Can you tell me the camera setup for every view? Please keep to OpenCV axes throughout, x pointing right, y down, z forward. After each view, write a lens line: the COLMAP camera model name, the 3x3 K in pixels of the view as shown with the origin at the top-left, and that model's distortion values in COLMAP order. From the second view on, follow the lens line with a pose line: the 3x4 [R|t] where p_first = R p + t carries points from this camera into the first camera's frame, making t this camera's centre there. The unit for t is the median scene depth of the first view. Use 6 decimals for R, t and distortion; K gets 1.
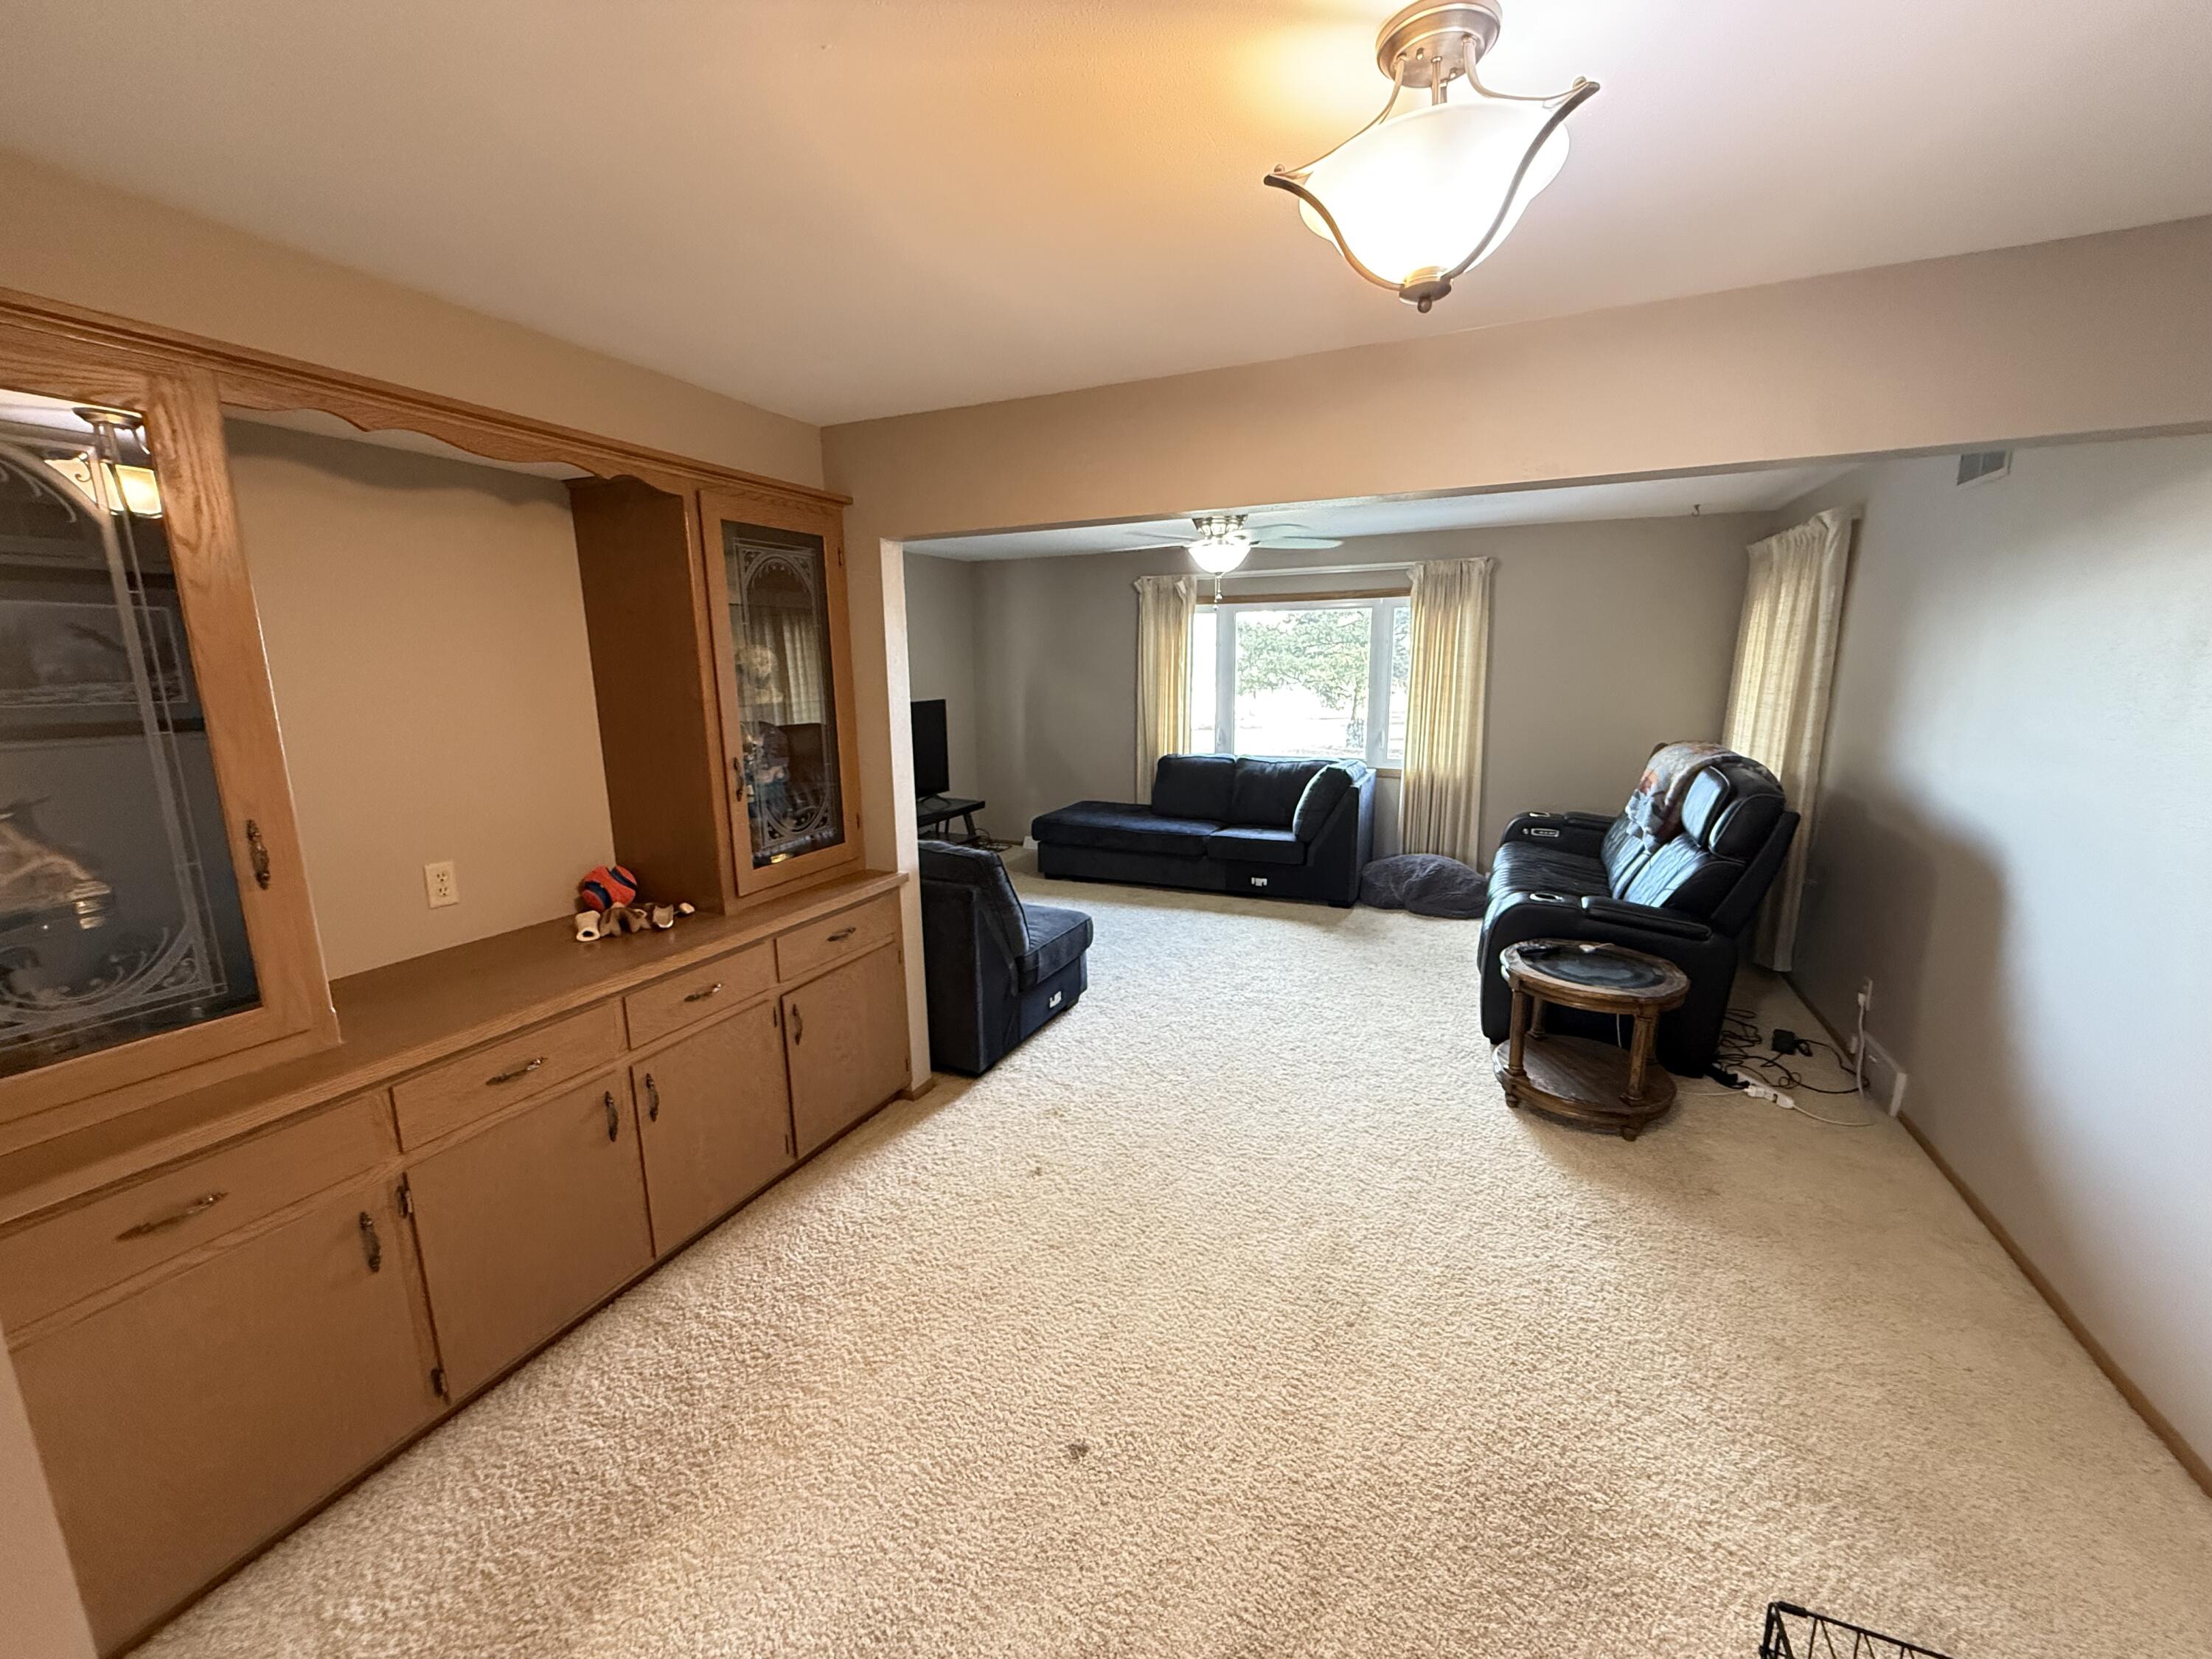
lens RADIAL K [[880.5, 0, 1088.0], [0, 880.5, 826.6], [0, 0, 1]] dist [-0.004165, 0.000262]
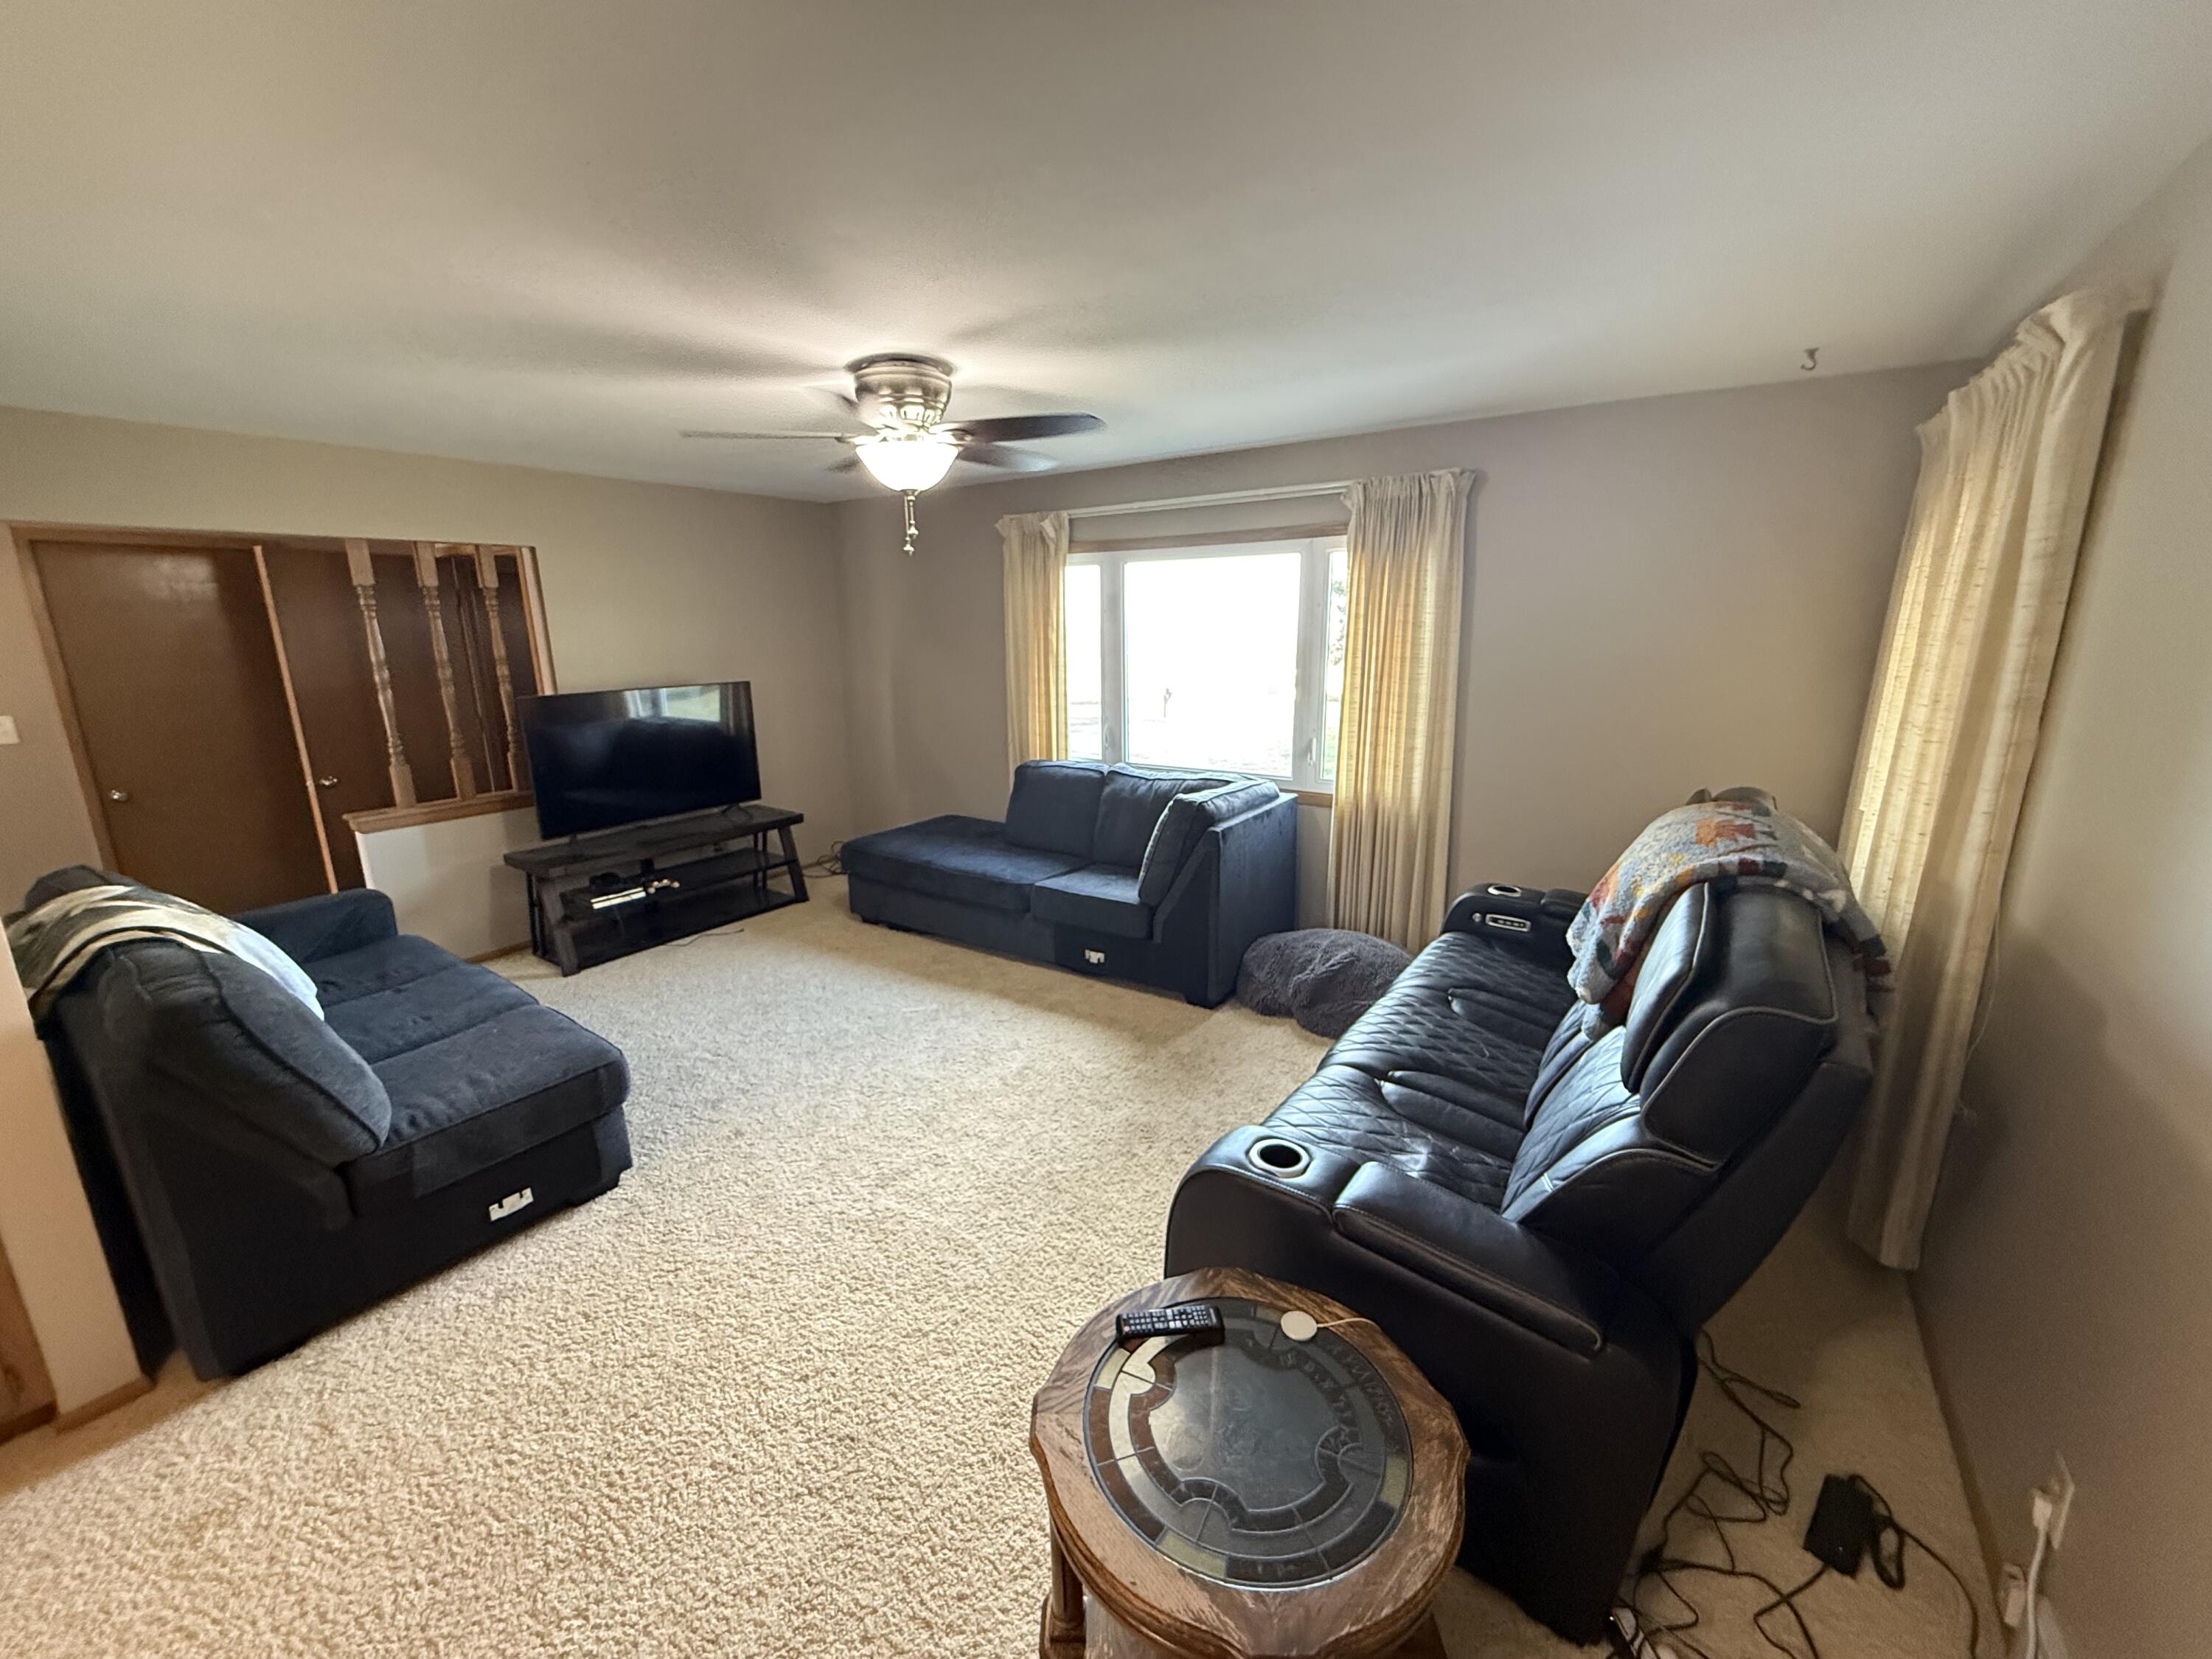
lens RADIAL K [[880.5, 0, 1088.3], [0, 880.5, 825.0], [0, 0, 1]] dist [-0.004165, 0.000262]
pose [[0.985543, 0.037401, -0.165246, 0.319371], [-0.030967, 0.998665, 0.041343, -0.073042], [0.166572, -0.035628, 0.985385, 0.343963]]
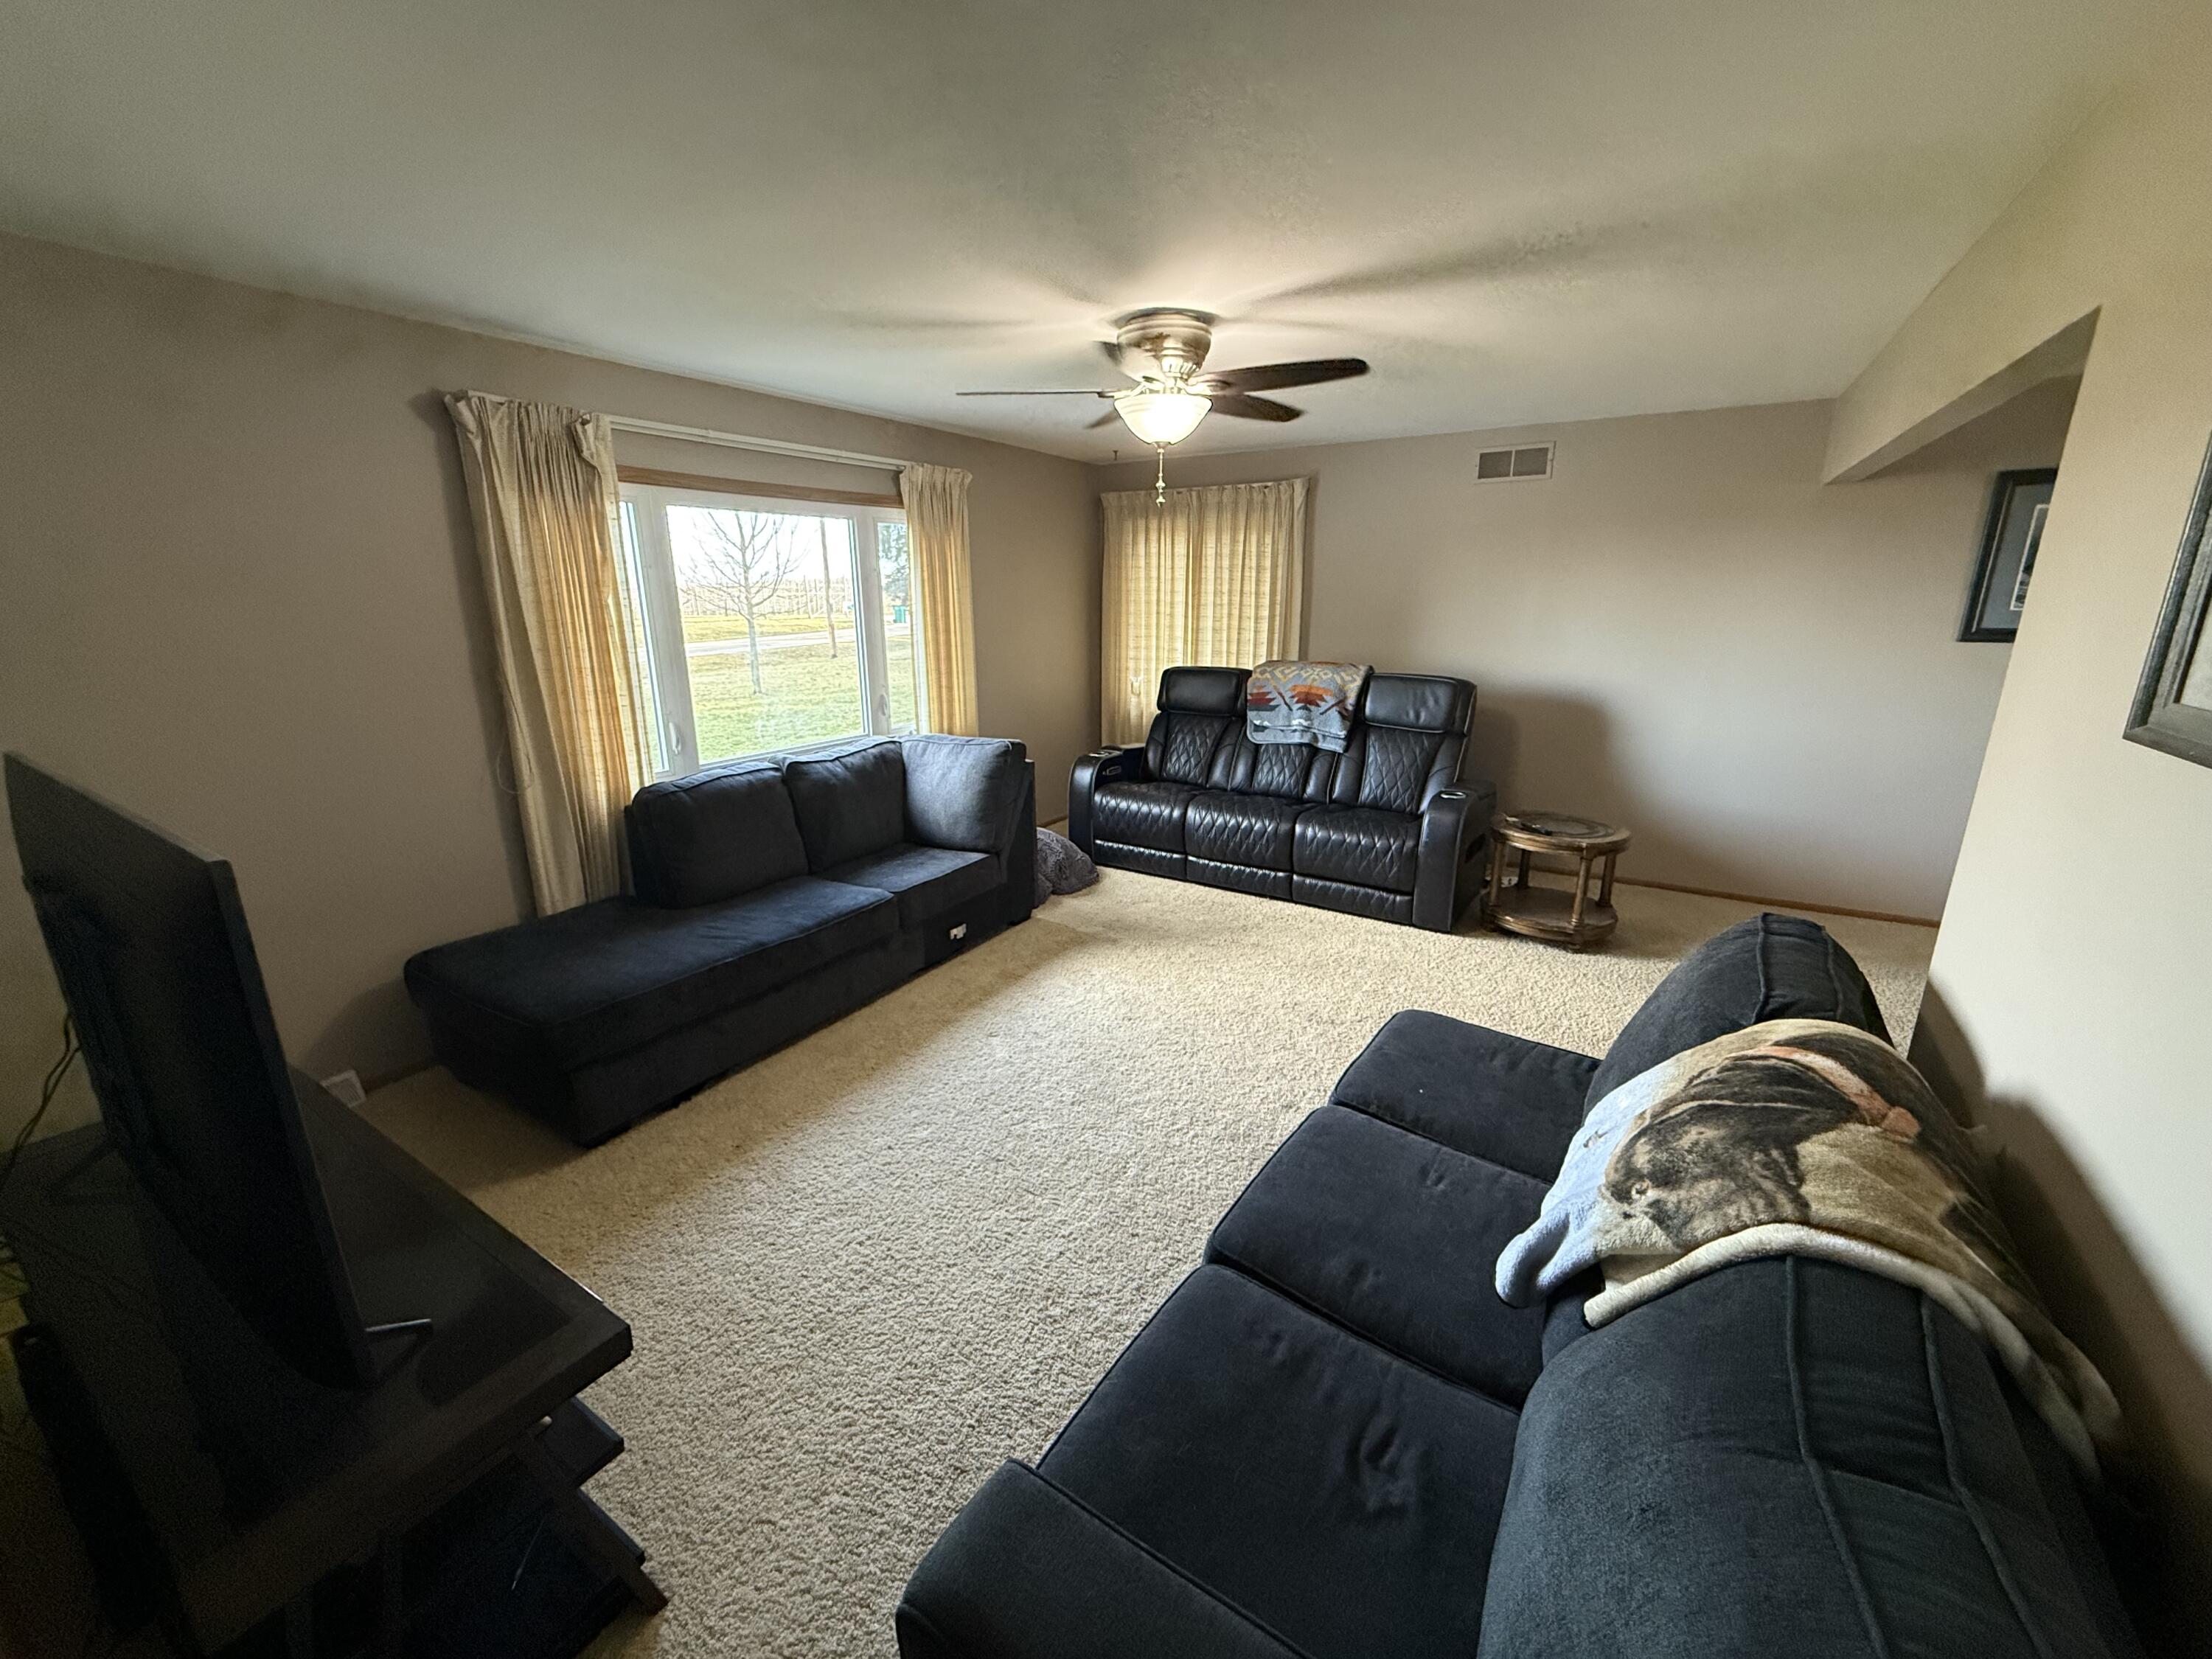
lens RADIAL K [[880.5, 0, 1086.6], [0, 880.5, 819.1], [0, 0, 1]] dist [-0.004165, 0.000262]
pose [[0.138522, -0.236413, 0.961728, -0.434019], [0.191379, 0.959176, 0.208221, -0.146662], [-0.971692, 0.155211, 0.178111, 0.826519]]
